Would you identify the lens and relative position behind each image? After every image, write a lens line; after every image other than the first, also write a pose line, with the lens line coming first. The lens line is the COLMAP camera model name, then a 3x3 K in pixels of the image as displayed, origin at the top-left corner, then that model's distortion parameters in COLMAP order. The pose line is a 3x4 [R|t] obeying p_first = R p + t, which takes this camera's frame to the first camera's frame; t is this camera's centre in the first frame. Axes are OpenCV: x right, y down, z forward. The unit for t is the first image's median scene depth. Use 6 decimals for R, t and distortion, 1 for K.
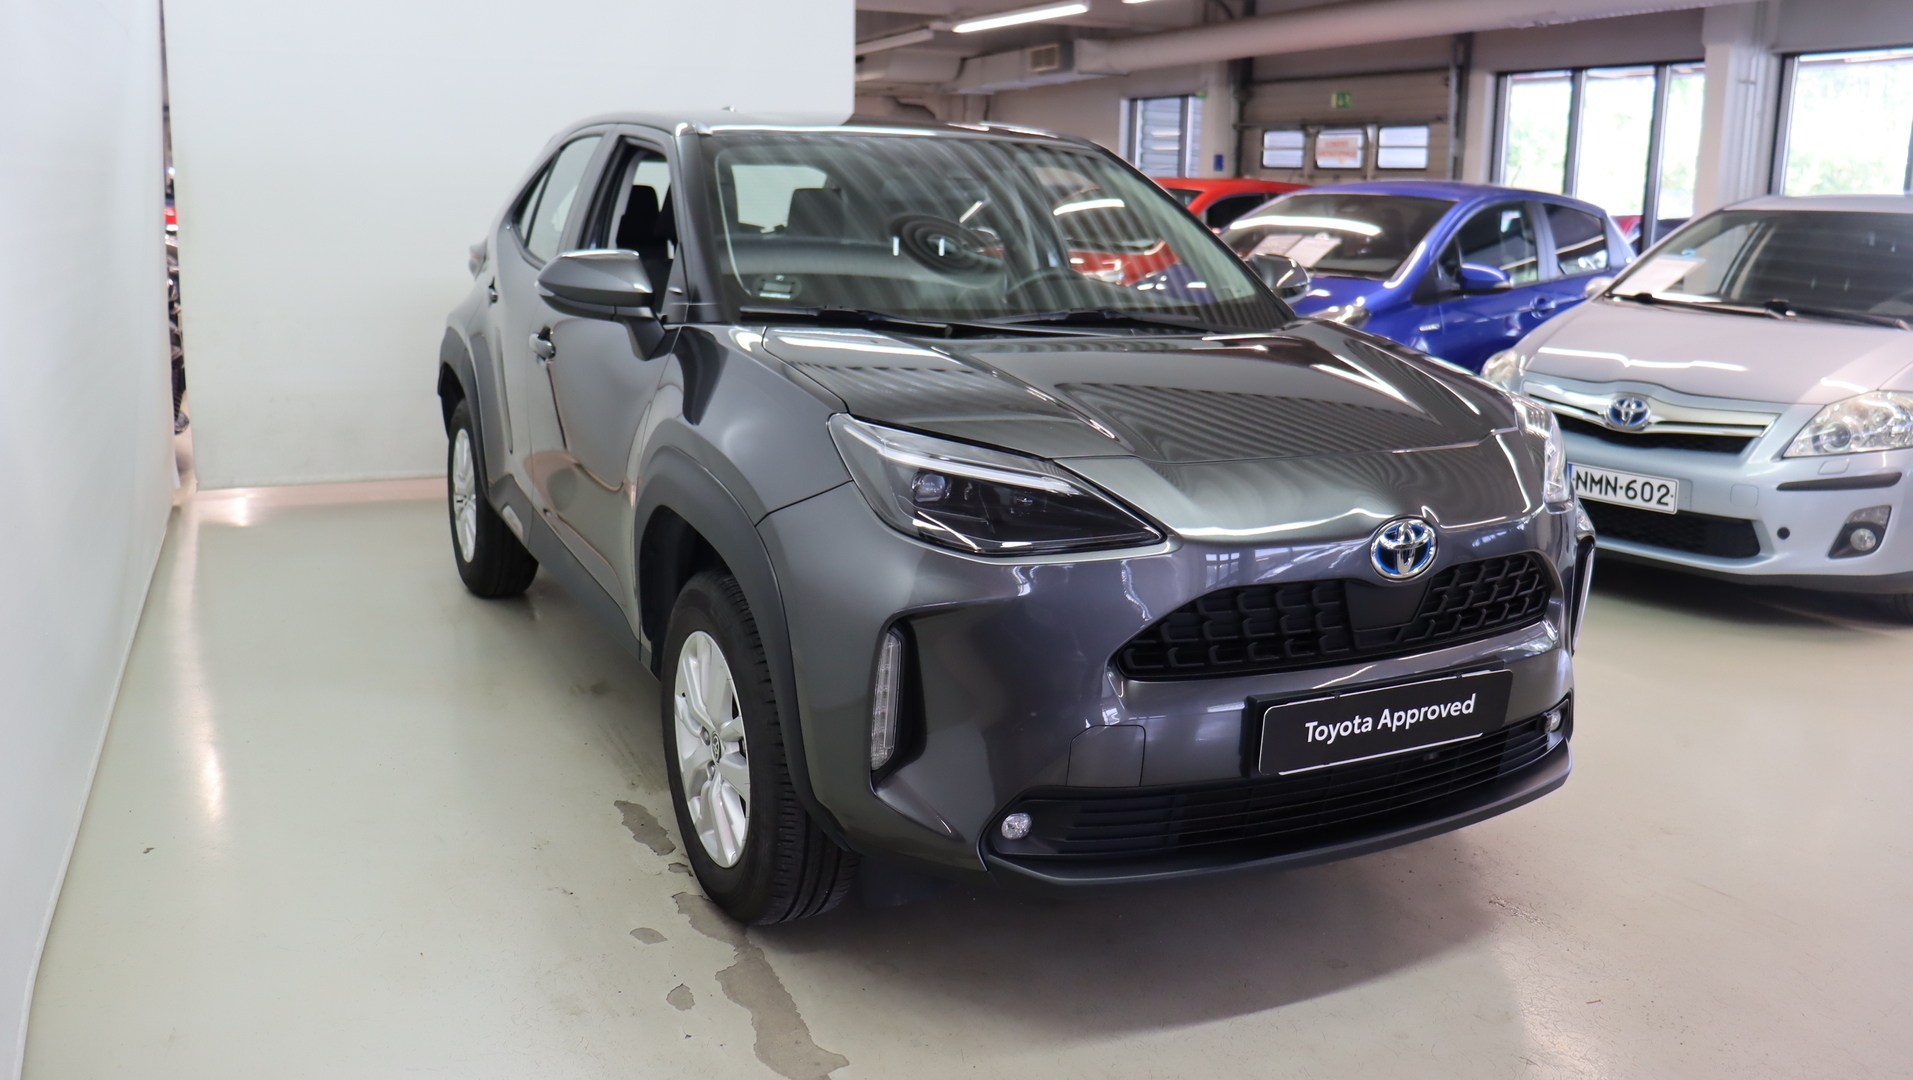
lens RADIAL K [[1576.6, 0, 956.5], [0, 1576.6, 540.0], [0, 0, 1]] dist [-0.180030, 0.180044]
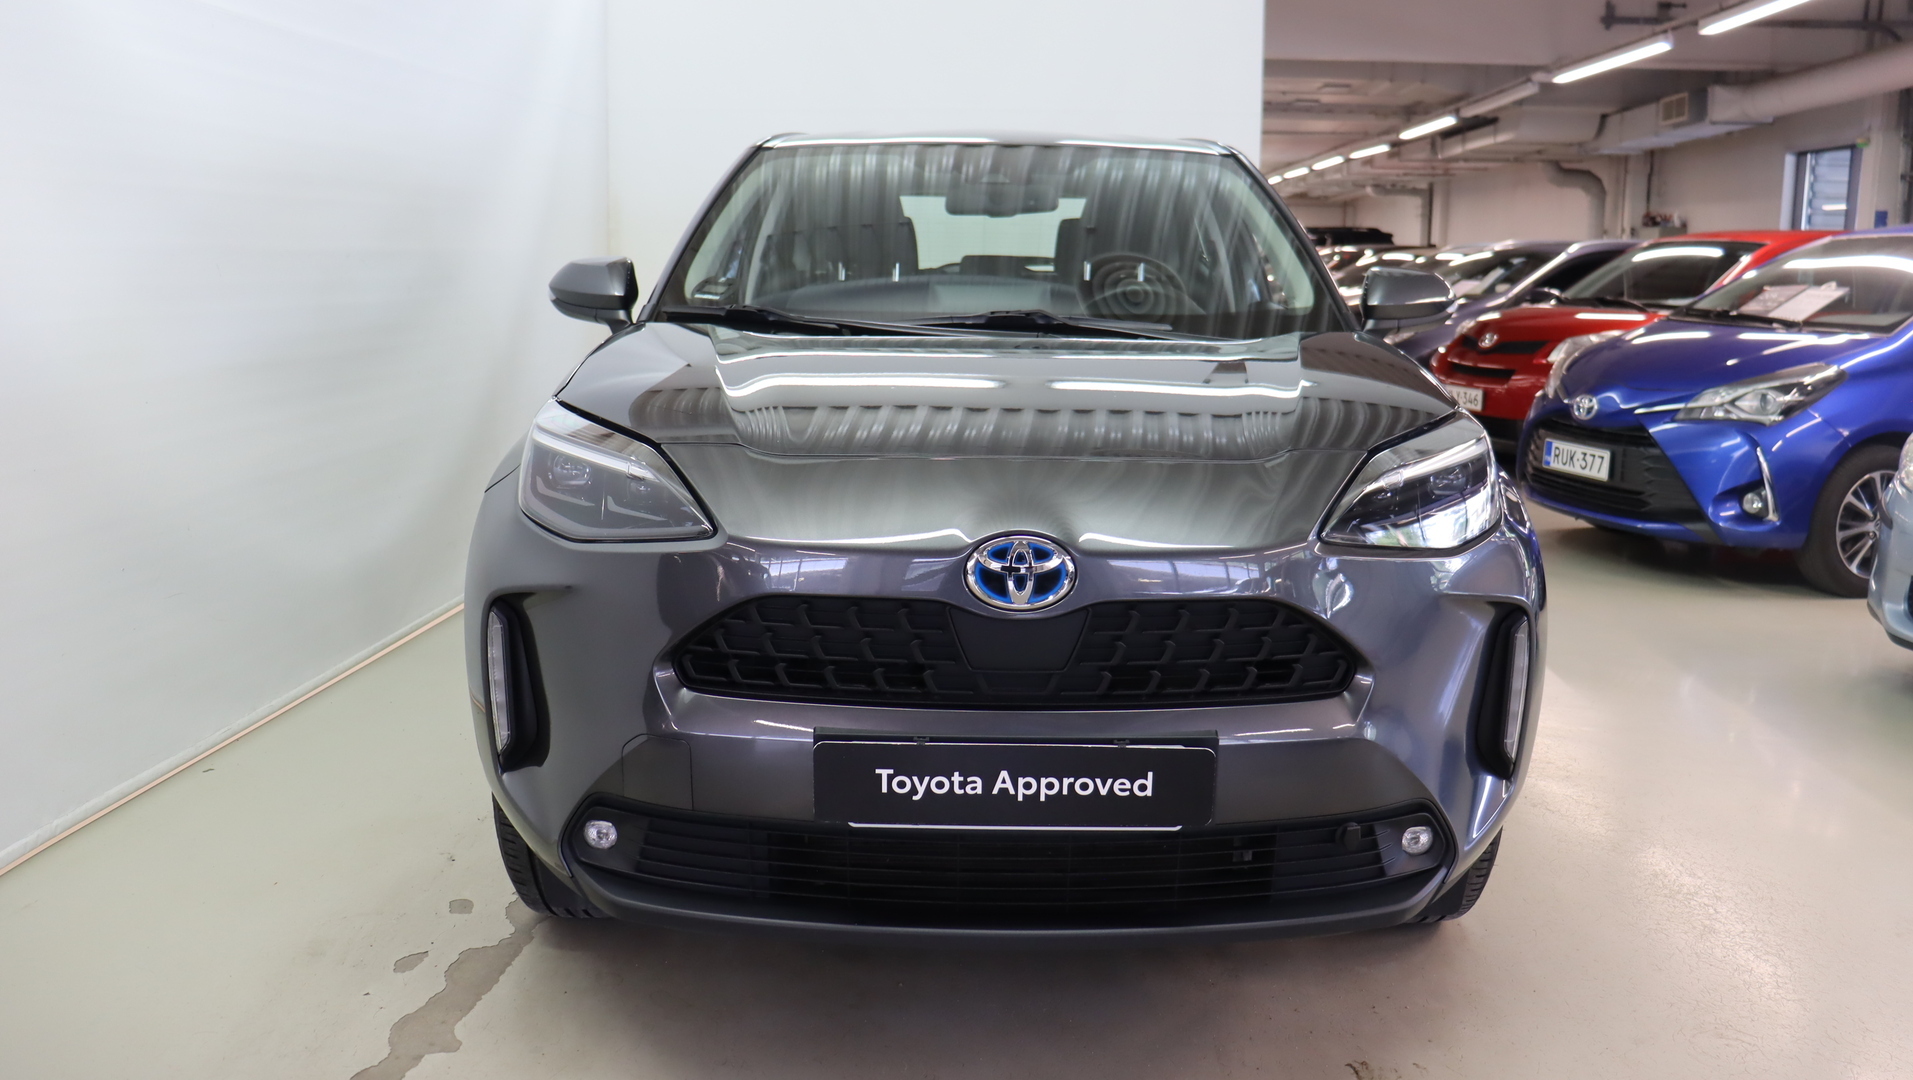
lens RADIAL K [[1576.6, 0, 956.5], [0, 1576.6, 540.0], [0, 0, 1]] dist [-0.180030, 0.180044]
pose [[0.889926, 0.067676, -0.451057, 0.607253], [-0.090252, 0.995505, -0.028701, 0.014779], [0.447087, 0.066251, 0.892034, 0.248594]]
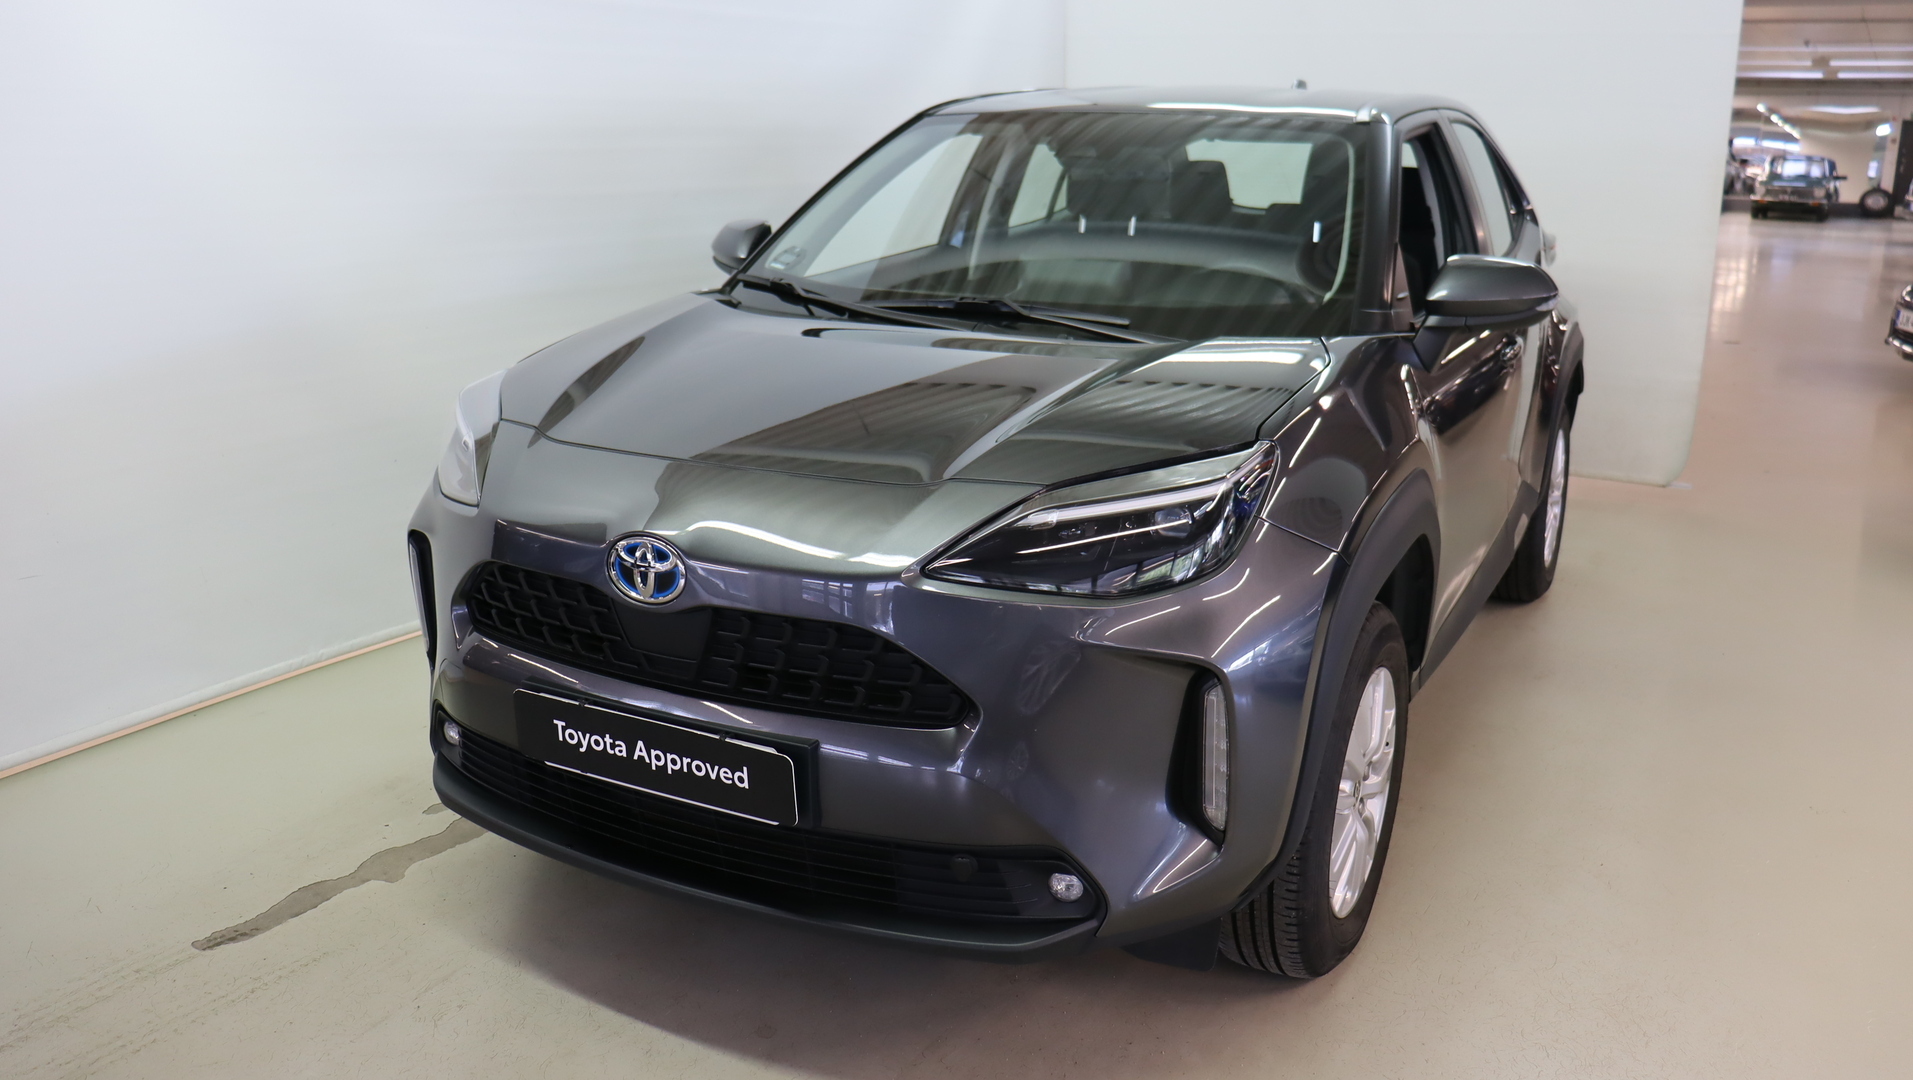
lens RADIAL K [[1576.6, 0, 956.5], [0, 1576.6, 540.0], [0, 0, 1]] dist [-0.180030, 0.180044]
pose [[0.580701, 0.193121, -0.790879, 1.072115], [-0.177106, 0.978158, 0.108813, -0.137159], [0.794619, 0.076882, 0.602220, 0.579048]]
